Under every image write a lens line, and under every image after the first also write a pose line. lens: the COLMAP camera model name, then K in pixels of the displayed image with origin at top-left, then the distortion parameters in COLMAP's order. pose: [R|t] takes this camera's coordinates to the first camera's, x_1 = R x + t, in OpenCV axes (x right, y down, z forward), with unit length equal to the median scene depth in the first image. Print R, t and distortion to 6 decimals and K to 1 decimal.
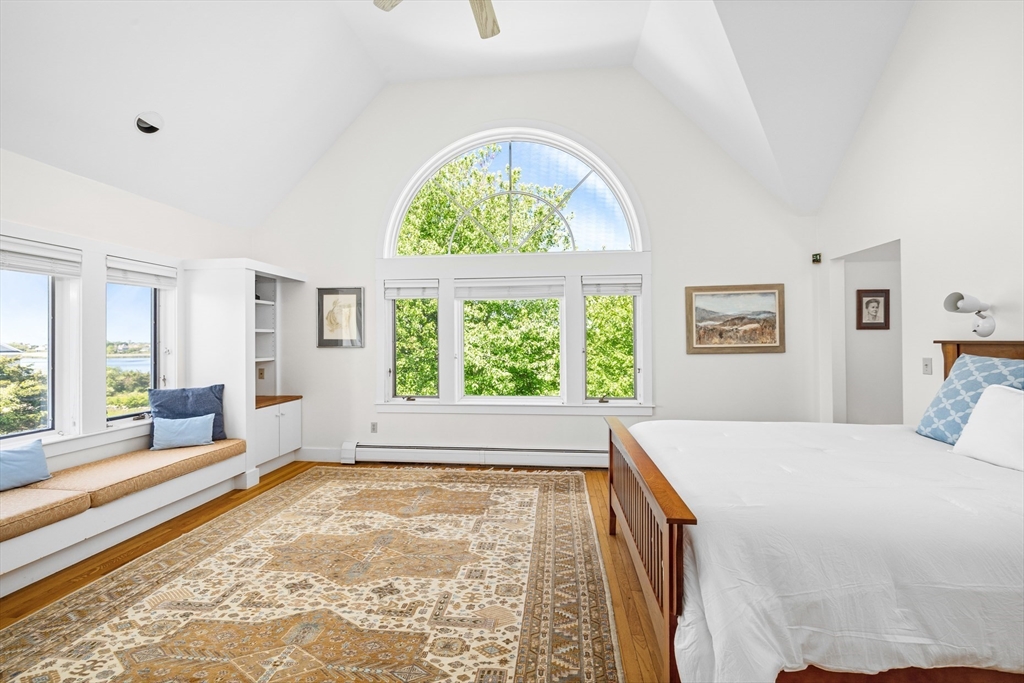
lens RADIAL K [[430.6, 0, 516.1], [0, 430.6, 339.1], [0, 0, 1]] dist [0.000859, 0.000844]
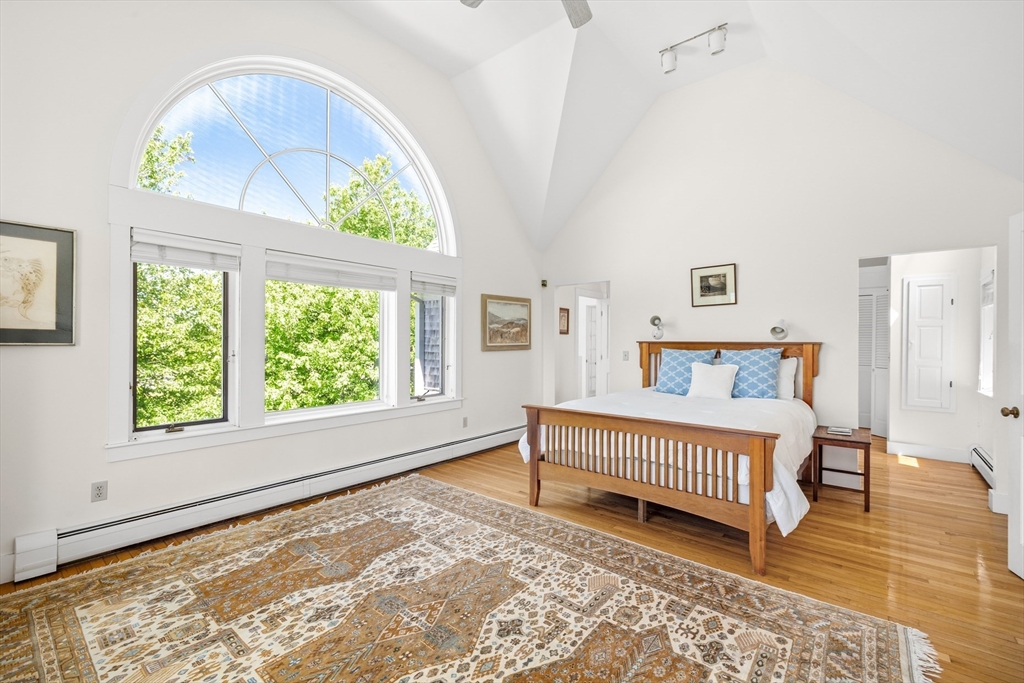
lens RADIAL K [[430.6, 0, 517.4], [0, 430.6, 345.0], [0, 0, 1]] dist [0.000859, 0.000844]
pose [[0.556114, 0.001935, 0.831104, -0.701568], [-0.011484, 0.999920, 0.005356, 0.013328], [-0.831026, -0.012523, 0.556092, 0.362694]]
